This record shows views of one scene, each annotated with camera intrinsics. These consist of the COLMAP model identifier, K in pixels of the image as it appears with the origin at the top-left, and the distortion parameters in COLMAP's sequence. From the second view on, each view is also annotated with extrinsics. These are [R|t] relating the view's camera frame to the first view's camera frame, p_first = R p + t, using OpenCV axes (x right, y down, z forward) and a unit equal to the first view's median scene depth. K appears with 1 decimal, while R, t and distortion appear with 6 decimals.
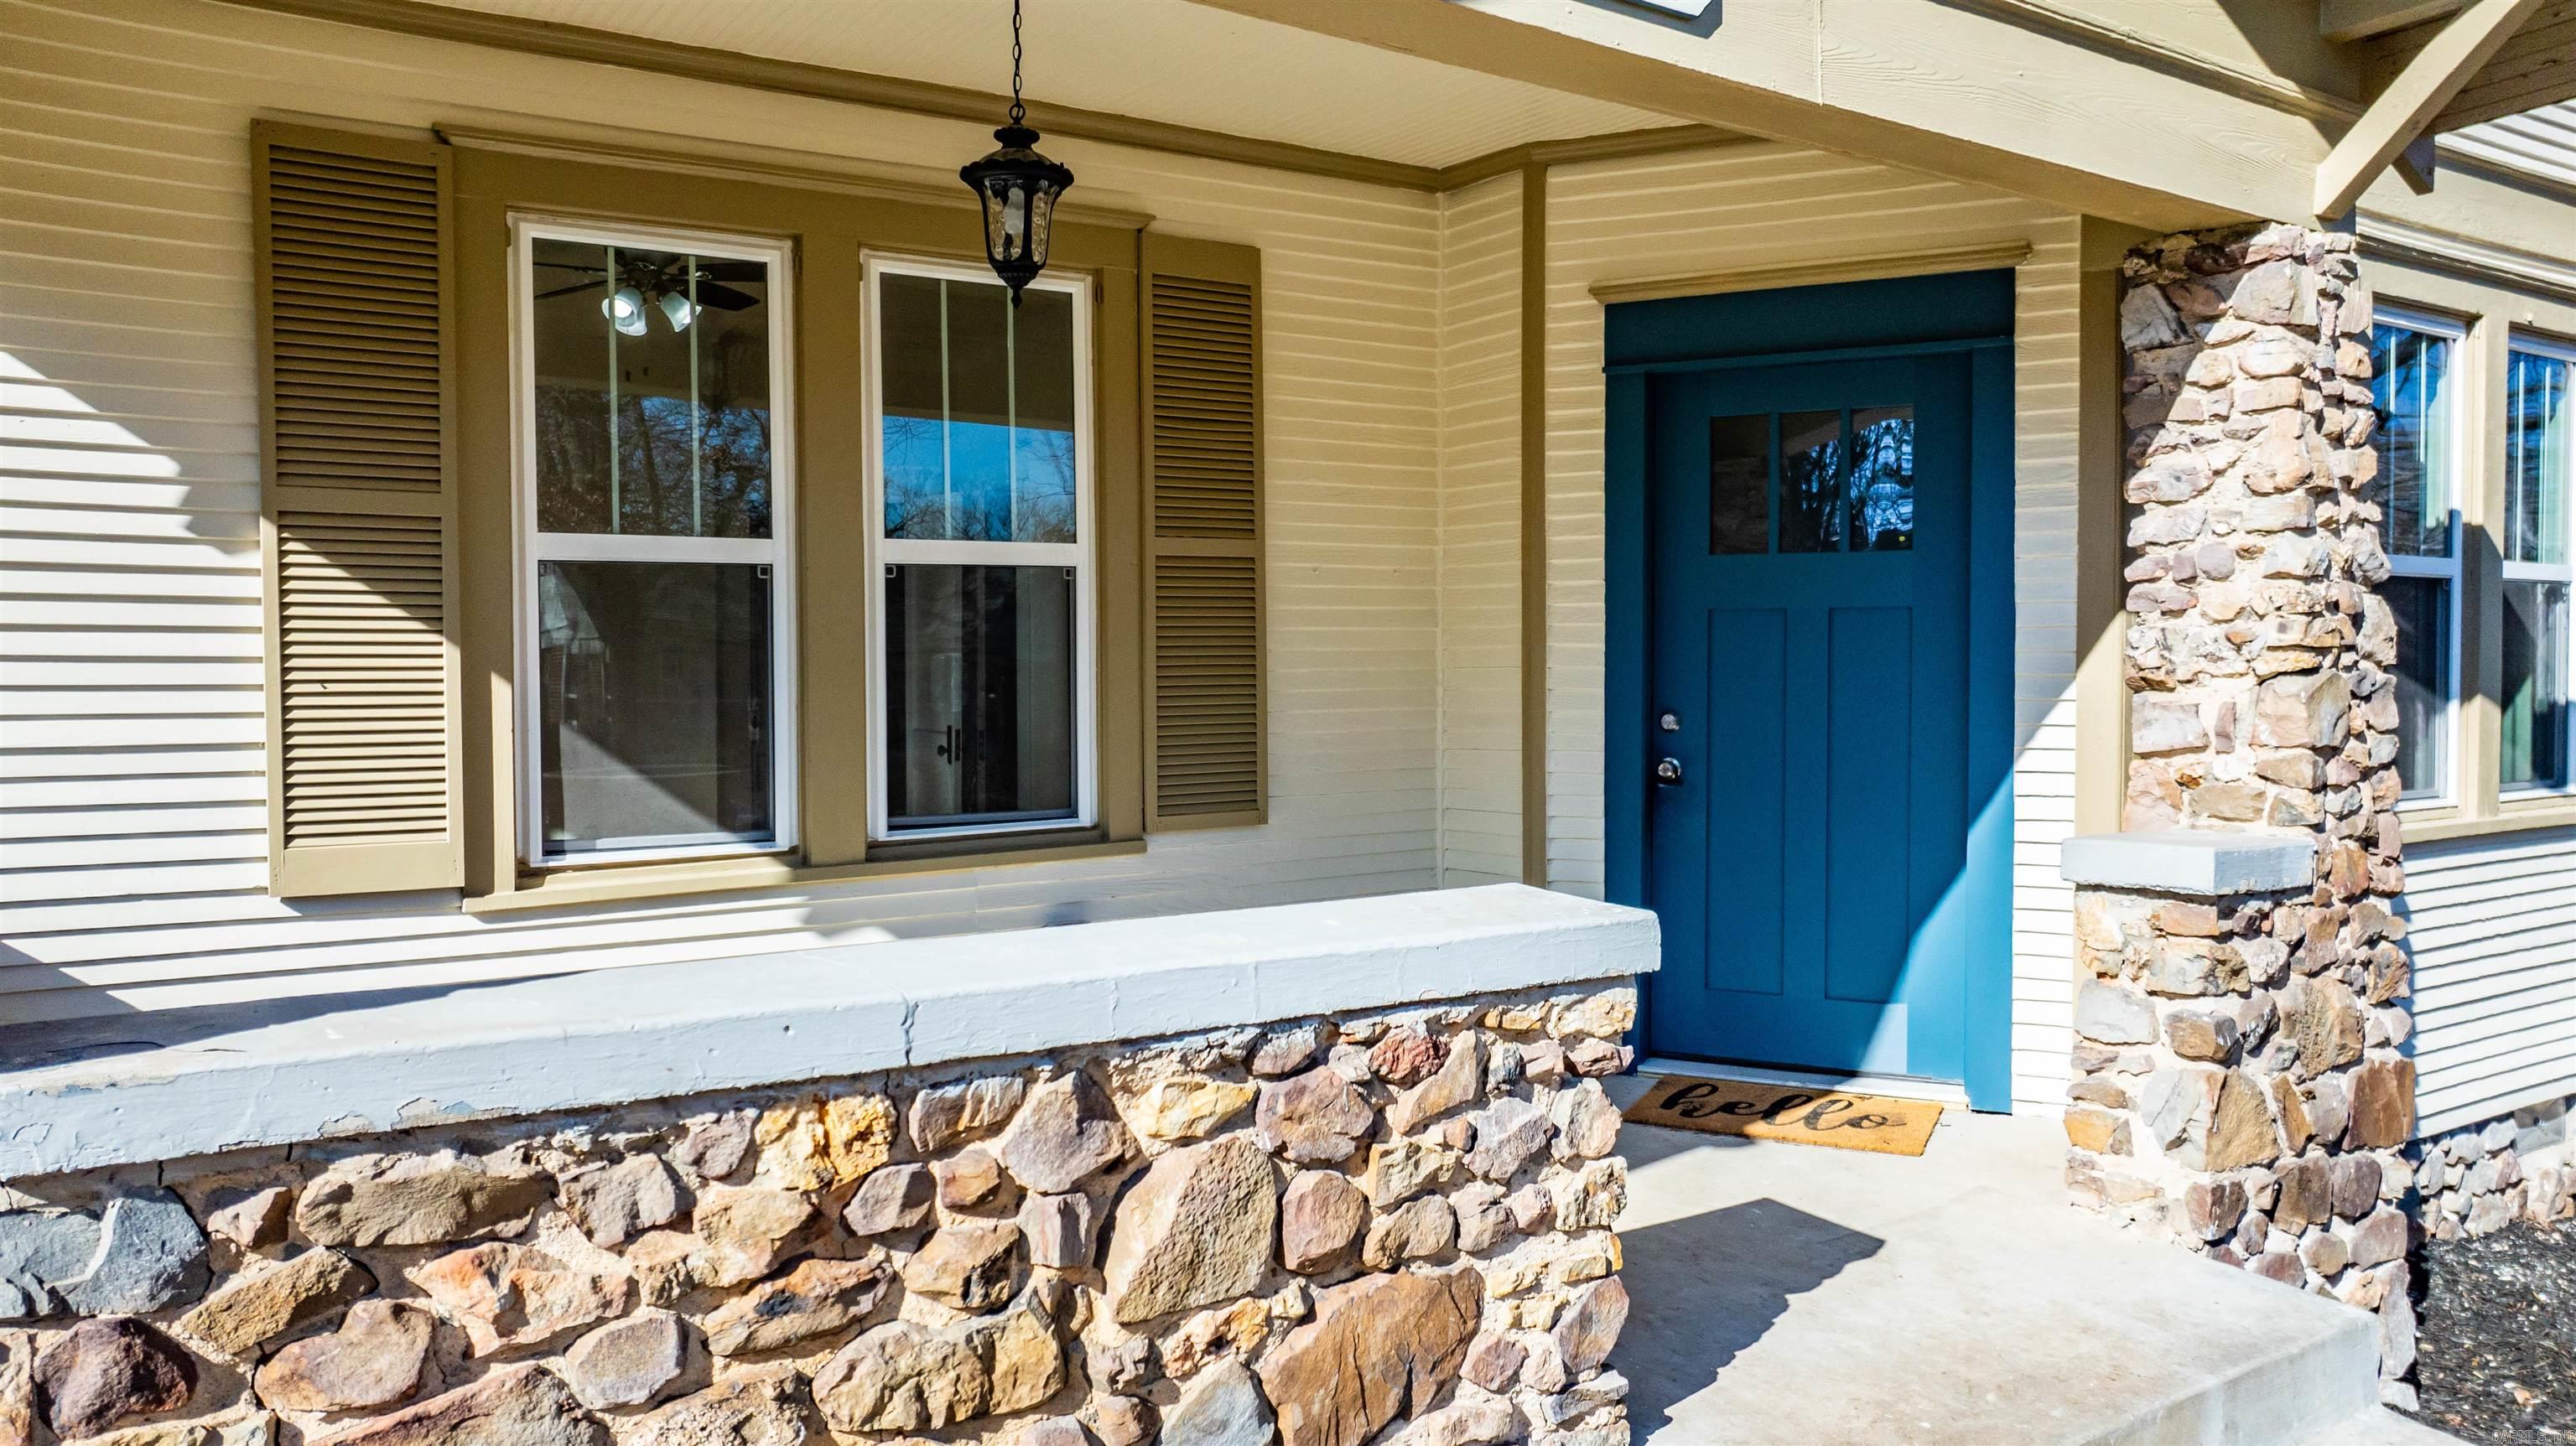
lens RADIAL K [[1836.9, 0, 1288.0], [0, 1836.9, 723.0], [0, 0, 1]] dist [-0.019564, -0.002134]
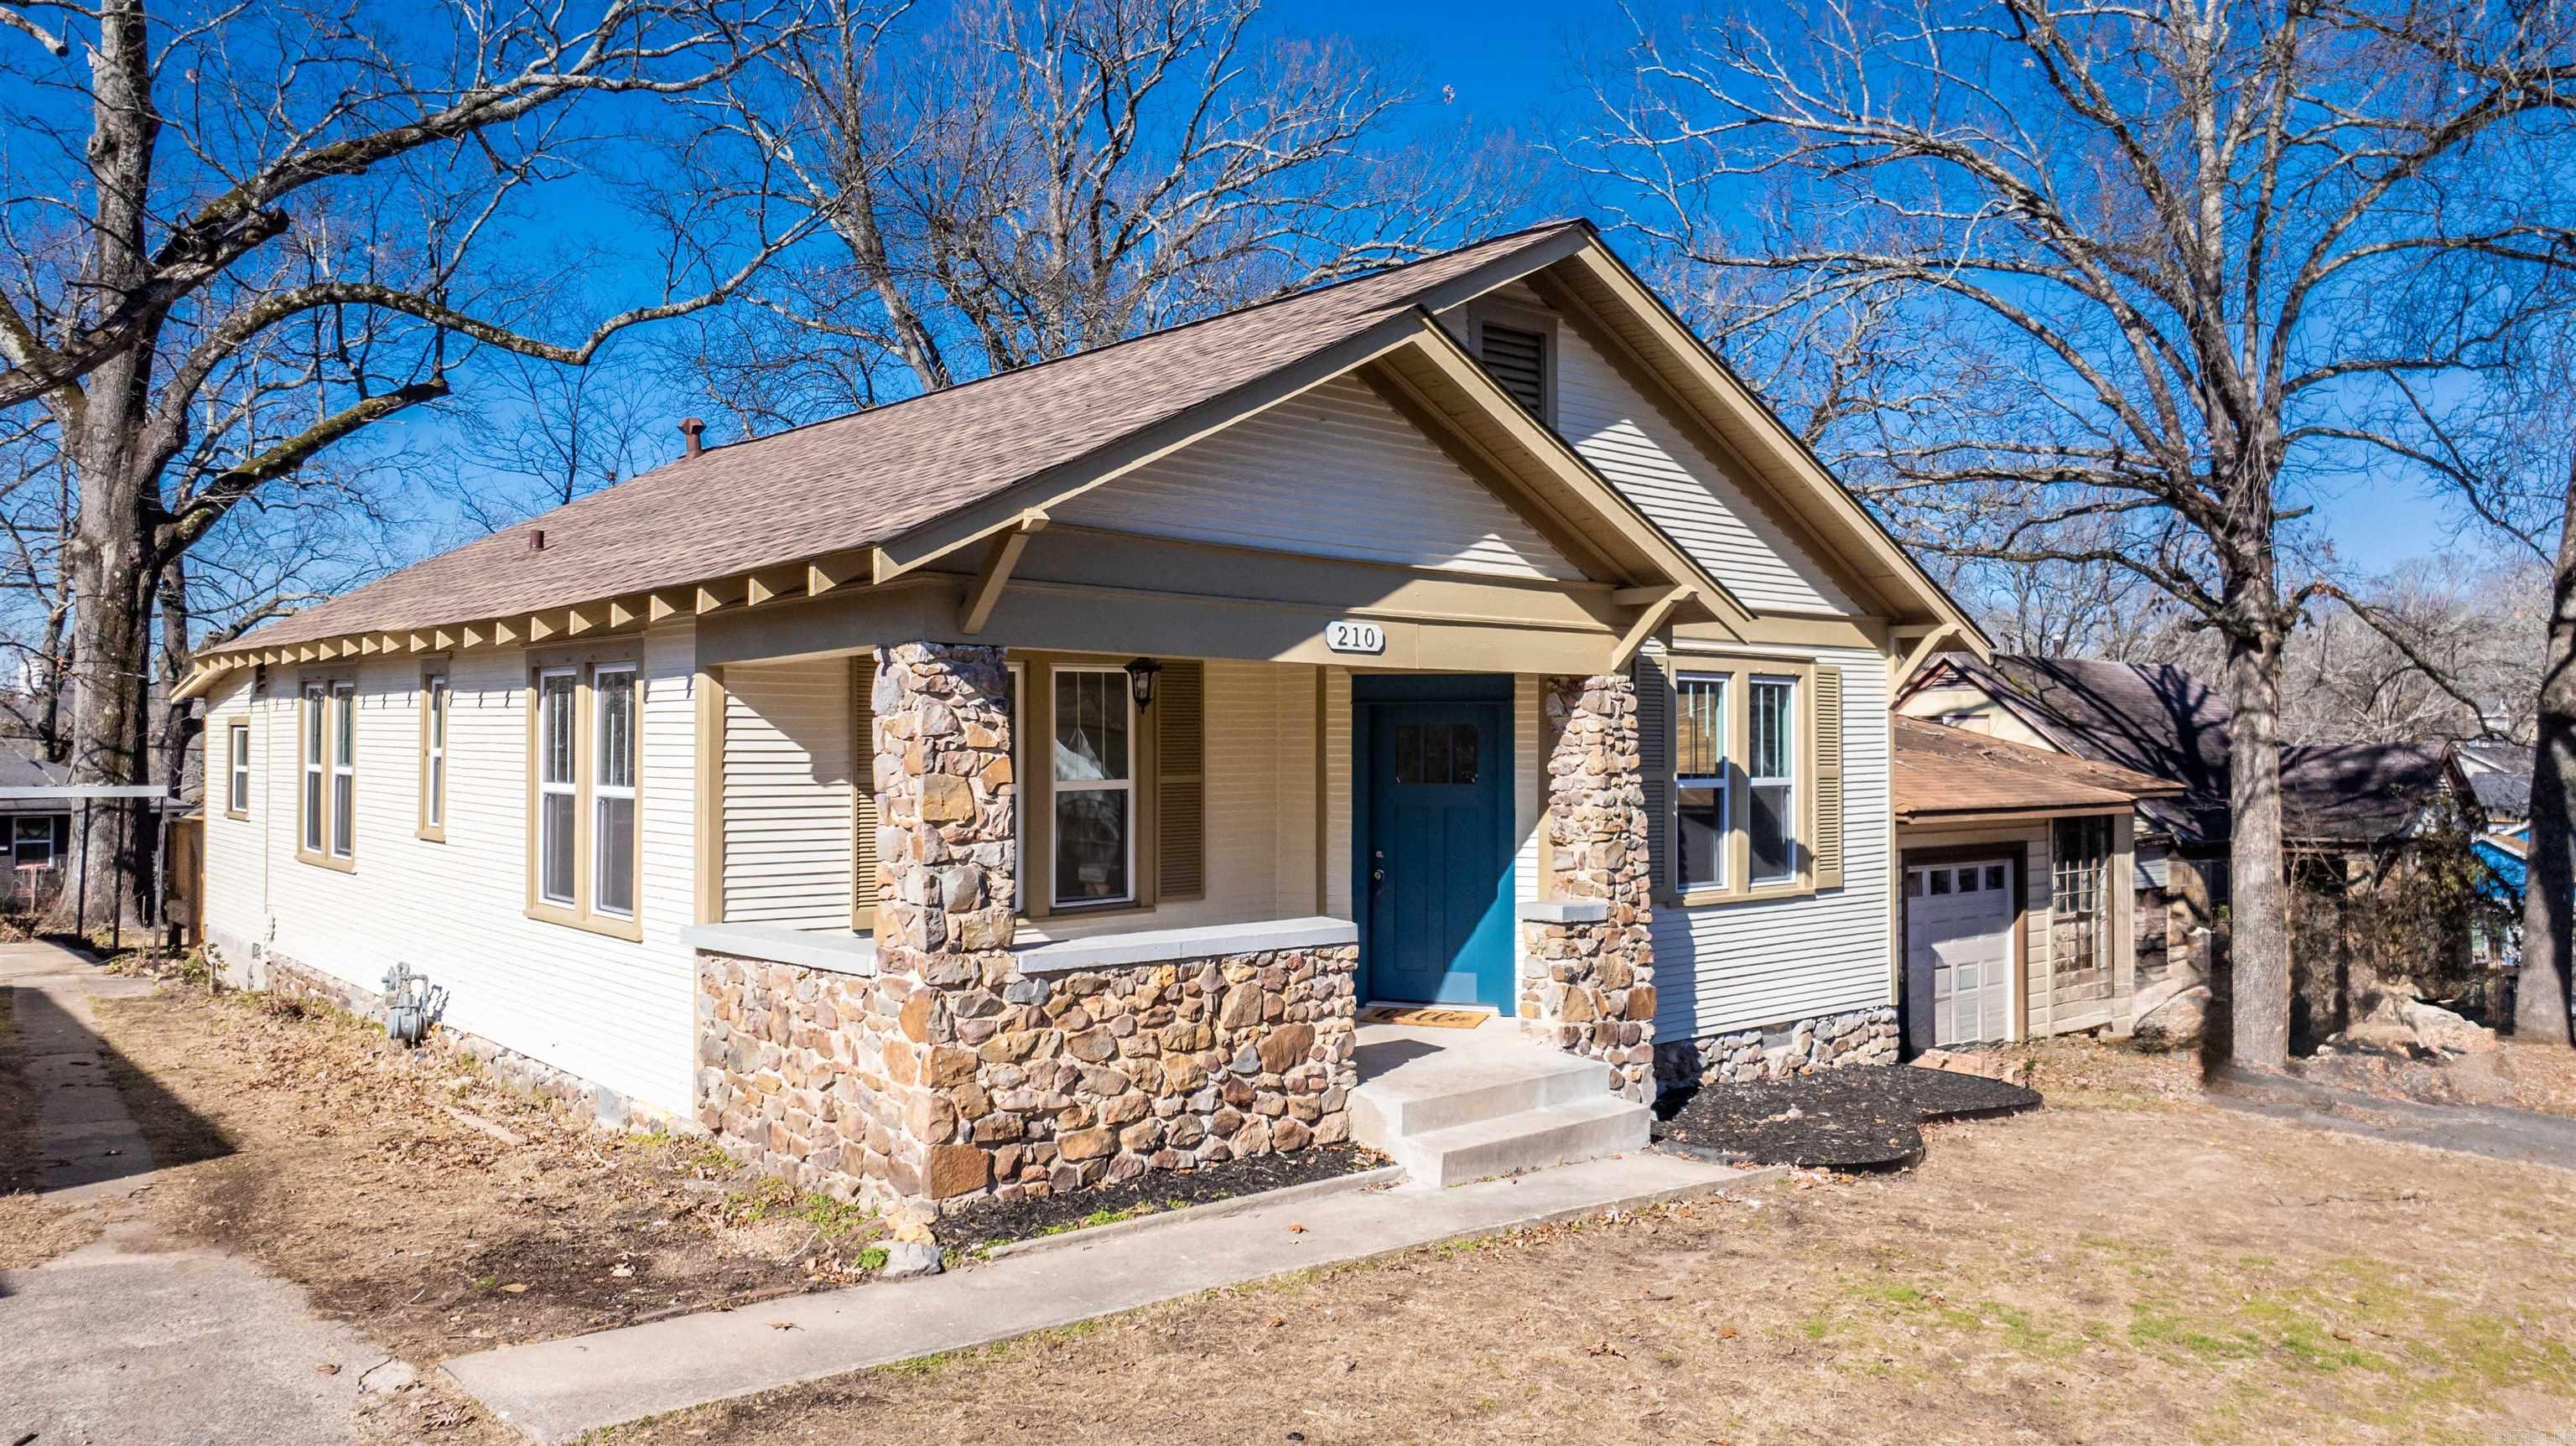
lens RADIAL K [[1836.9, 0, 1288.0], [0, 1836.9, 723.0], [0, 0, 1]] dist [-0.019564, -0.002134]
pose [[0.991525, 0.006610, 0.129745, -0.288301], [-0.001121, 0.999103, -0.042333, -0.093824], [-0.129909, 0.041829, 0.990643, -1.781722]]
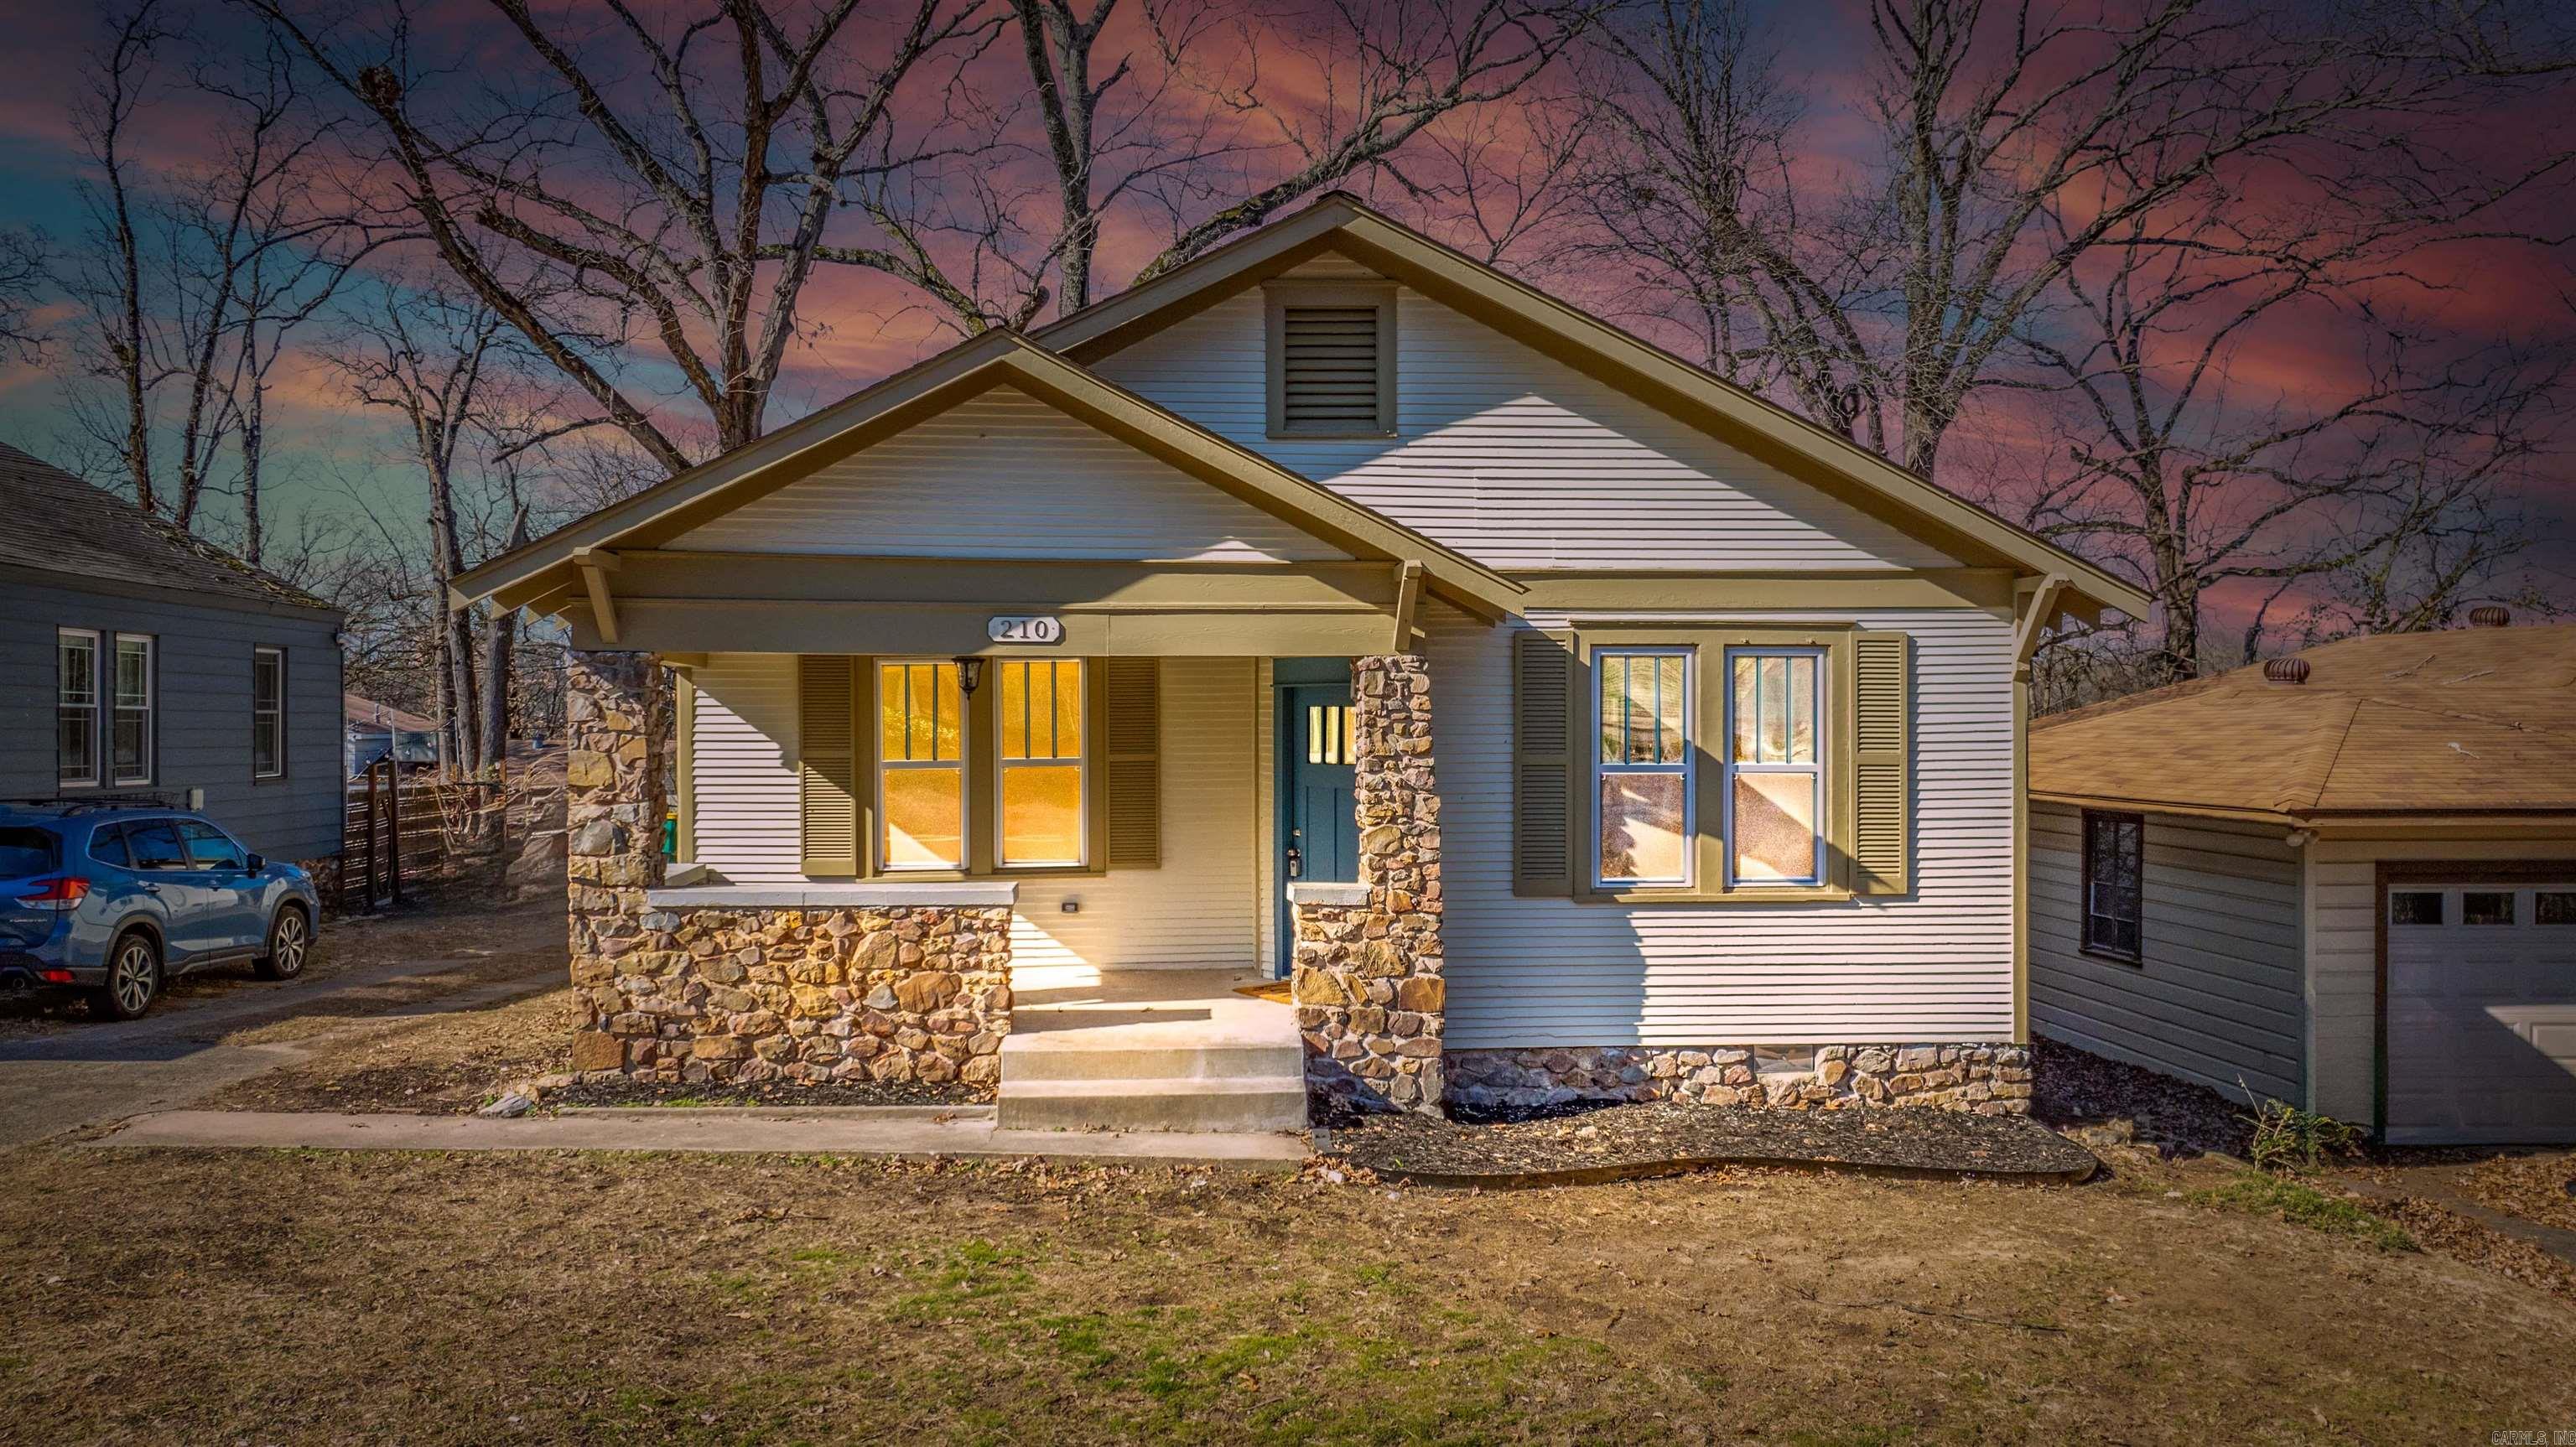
lens RADIAL K [[1924.5, 0, 1277.5], [0, 1924.5, 746.3], [0, 0, 1]] dist [-0.018475, -0.002858]
pose [[0.861056, 0.010312, -0.508405, 2.005574], [-0.018097, 0.999782, -0.010372, -0.119756], [0.508188, 0.018131, 0.861056, -1.604664]]
